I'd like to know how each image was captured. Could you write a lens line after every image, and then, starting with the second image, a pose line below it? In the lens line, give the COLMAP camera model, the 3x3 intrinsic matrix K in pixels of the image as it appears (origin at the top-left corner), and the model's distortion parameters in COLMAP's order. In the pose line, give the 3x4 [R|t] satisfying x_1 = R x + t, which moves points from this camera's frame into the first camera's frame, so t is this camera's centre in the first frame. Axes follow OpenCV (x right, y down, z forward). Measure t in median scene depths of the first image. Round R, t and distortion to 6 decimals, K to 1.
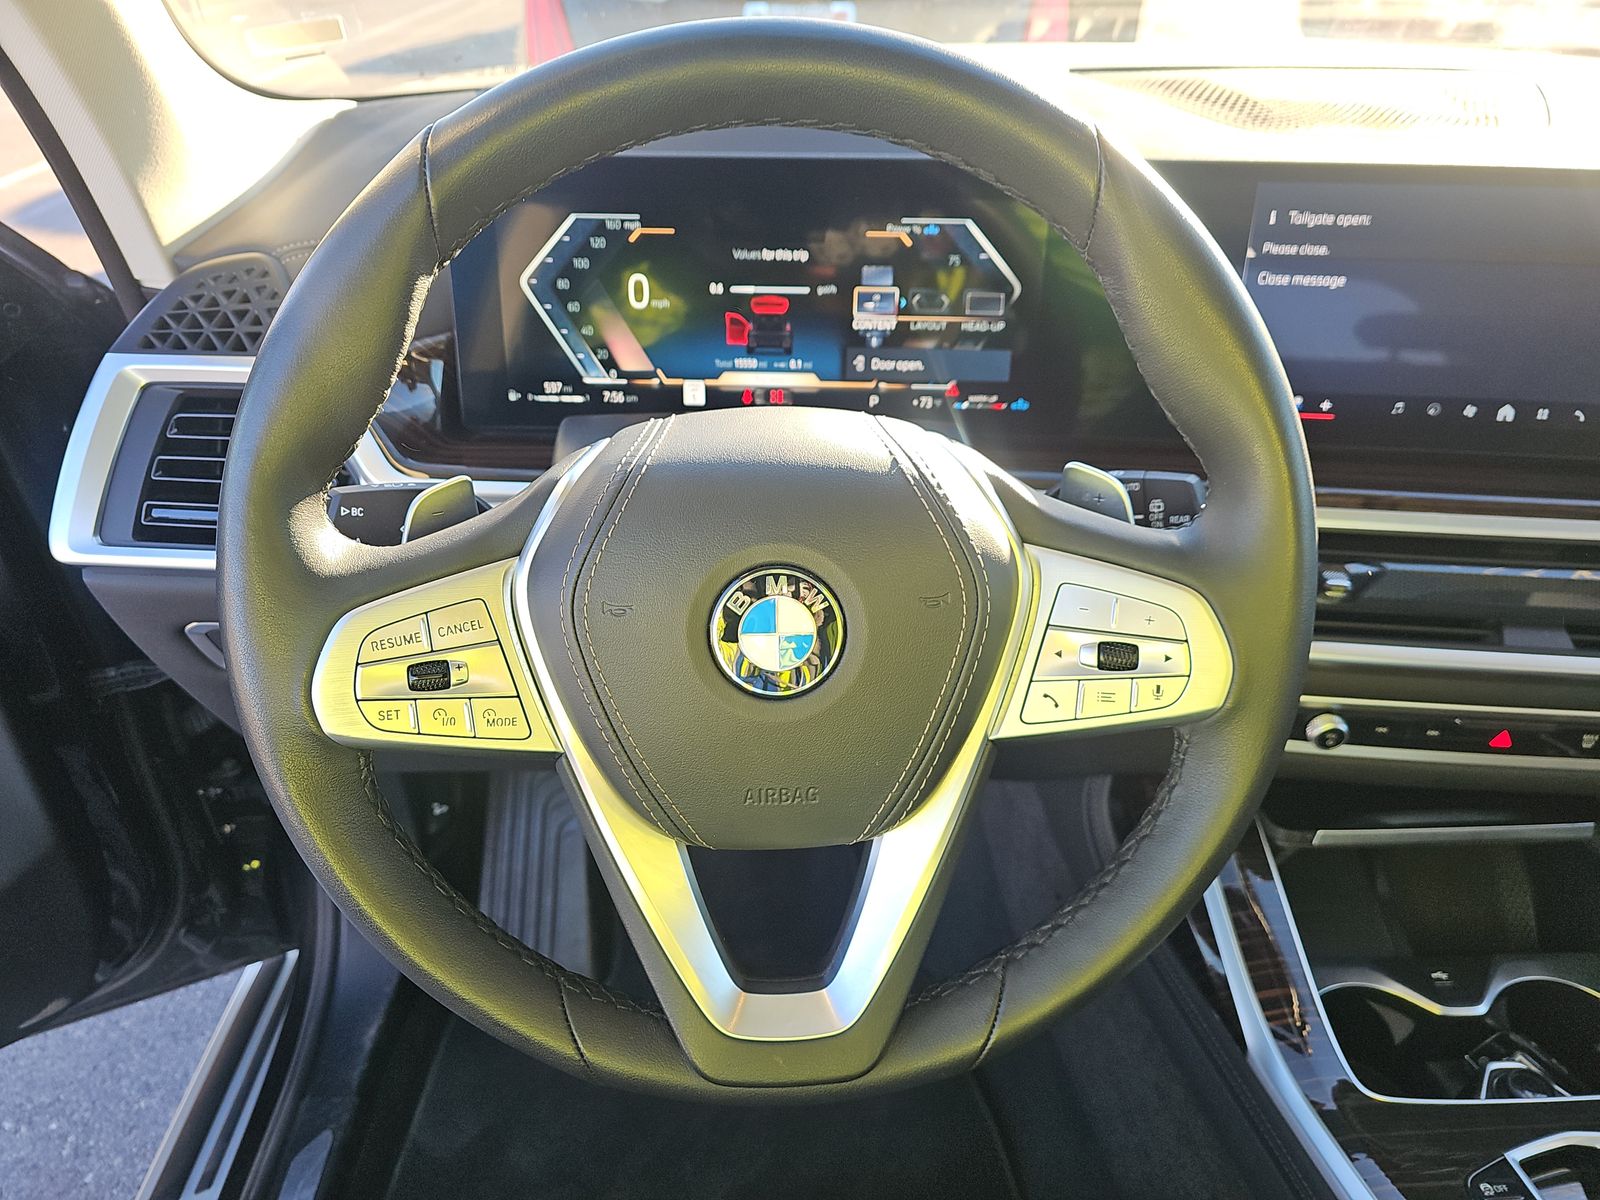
lens RADIAL K [[1056.8, 0, 802.3], [0, 1056.8, 630.4], [0, 0, 1]] dist [0.077525, -0.101868]
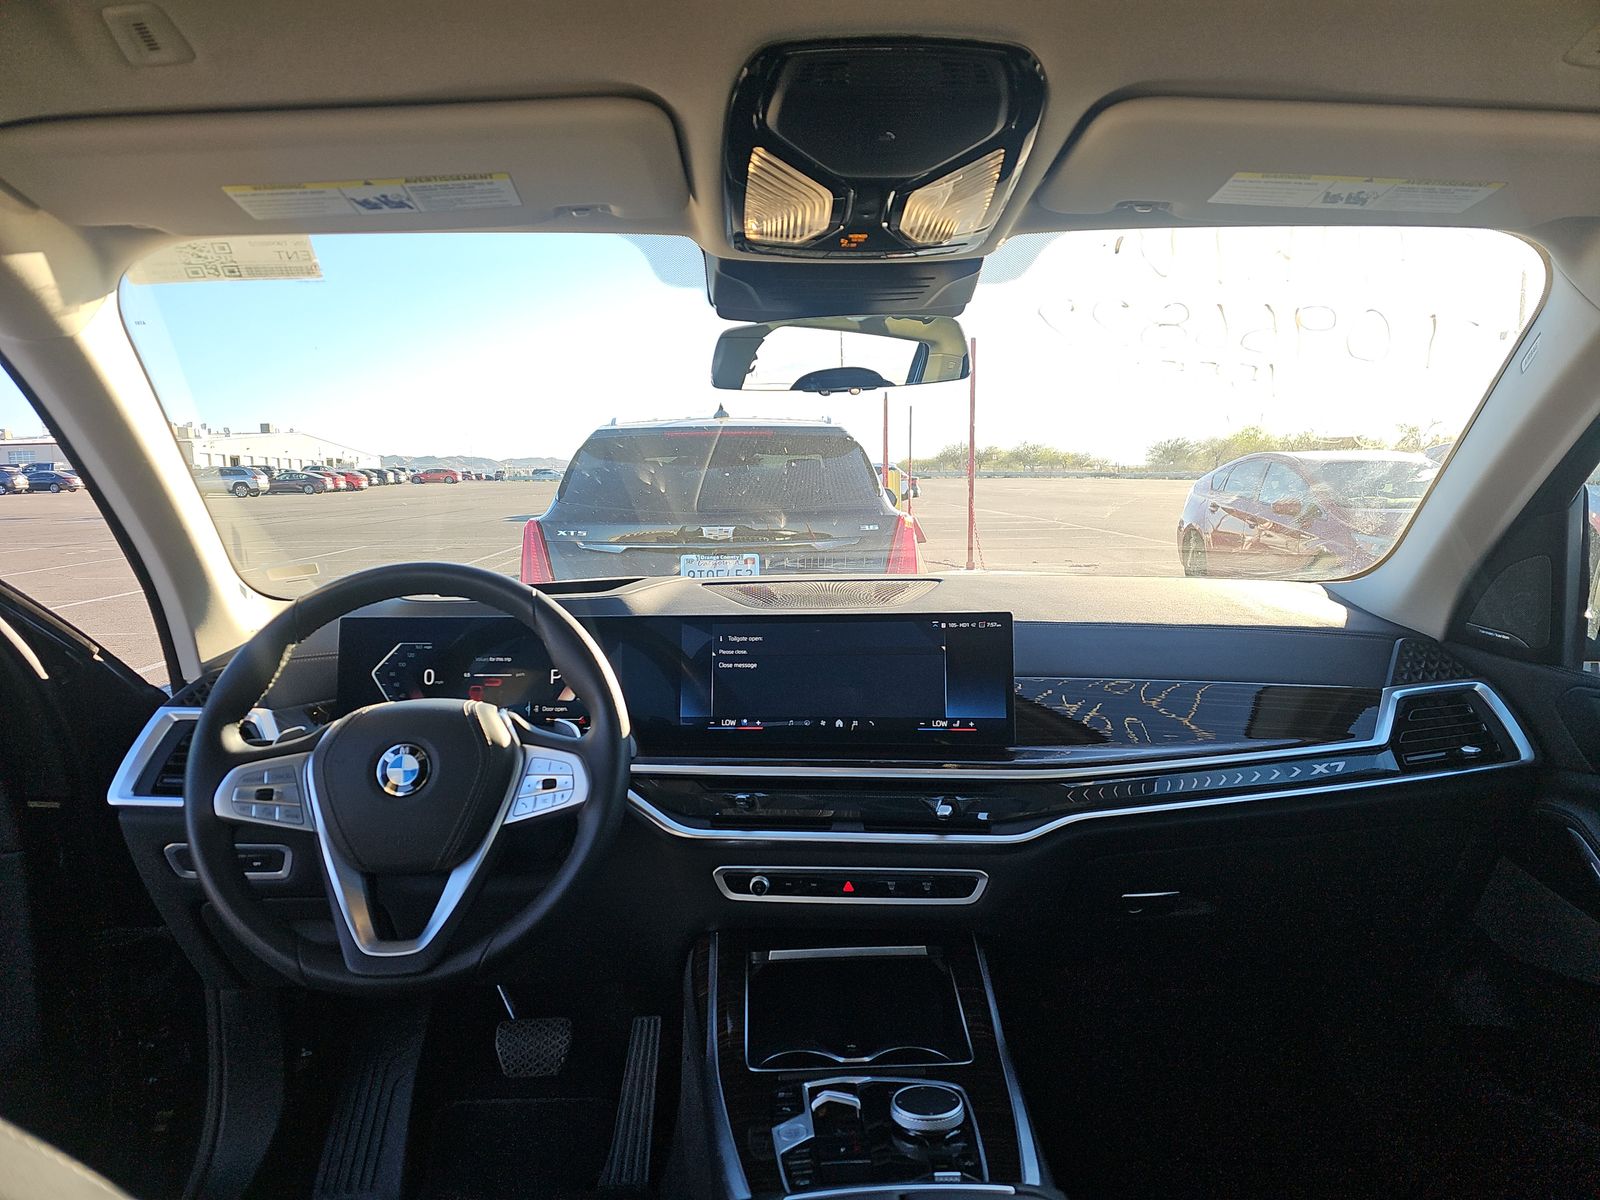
lens RADIAL K [[1012.4, 0, 797.1], [0, 1012.4, 643.6], [0, 0, 1]] dist [-0.003258, -0.002292]
pose [[0.999892, -0.011963, 0.008485, 0.534726], [0.014445, 0.903445, -0.428460, 0.463813], [-0.002540, 0.428537, 0.903521, -0.777130]]
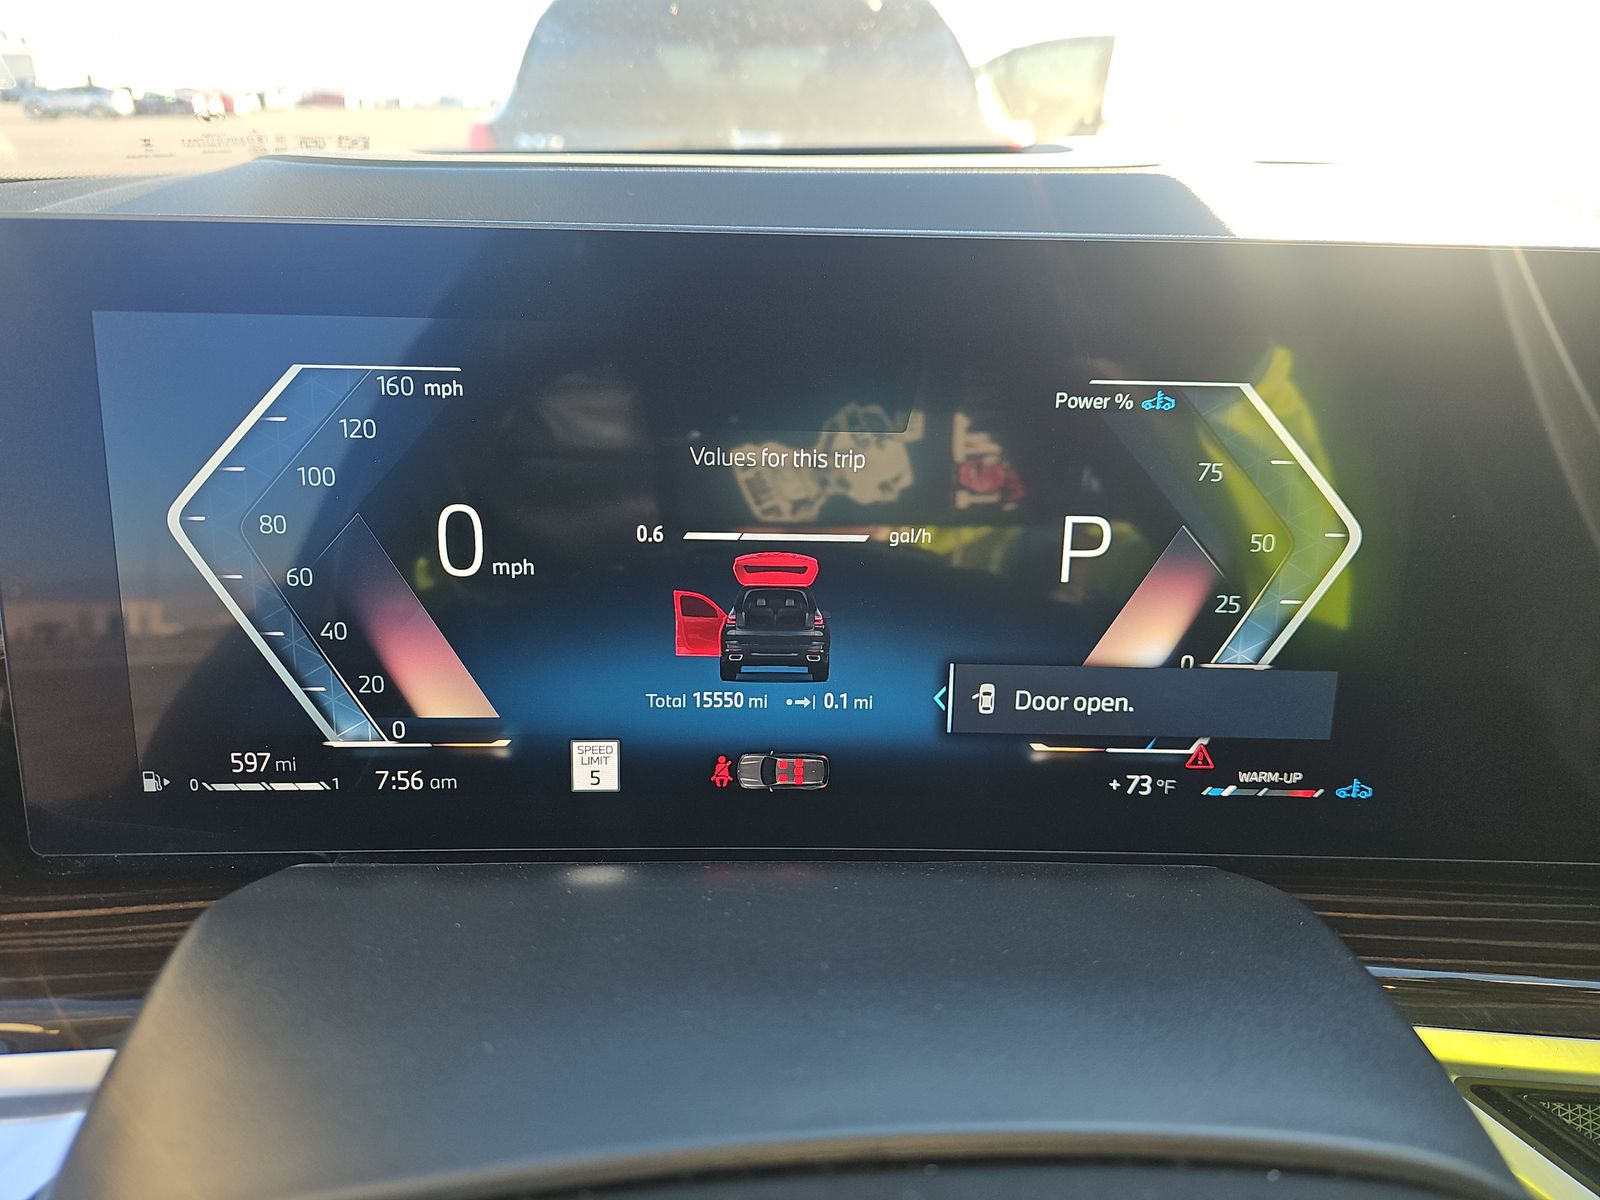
lens RADIAL K [[1012.4, 0, 797.1], [0, 1012.4, 643.6], [0, 0, 1]] dist [-0.003258, -0.002292]
pose [[0.997972, -0.008688, 0.063057, -0.047811], [0.016695, 0.991685, -0.127601, -0.226214], [-0.061424, 0.128395, 0.989819, 0.608771]]
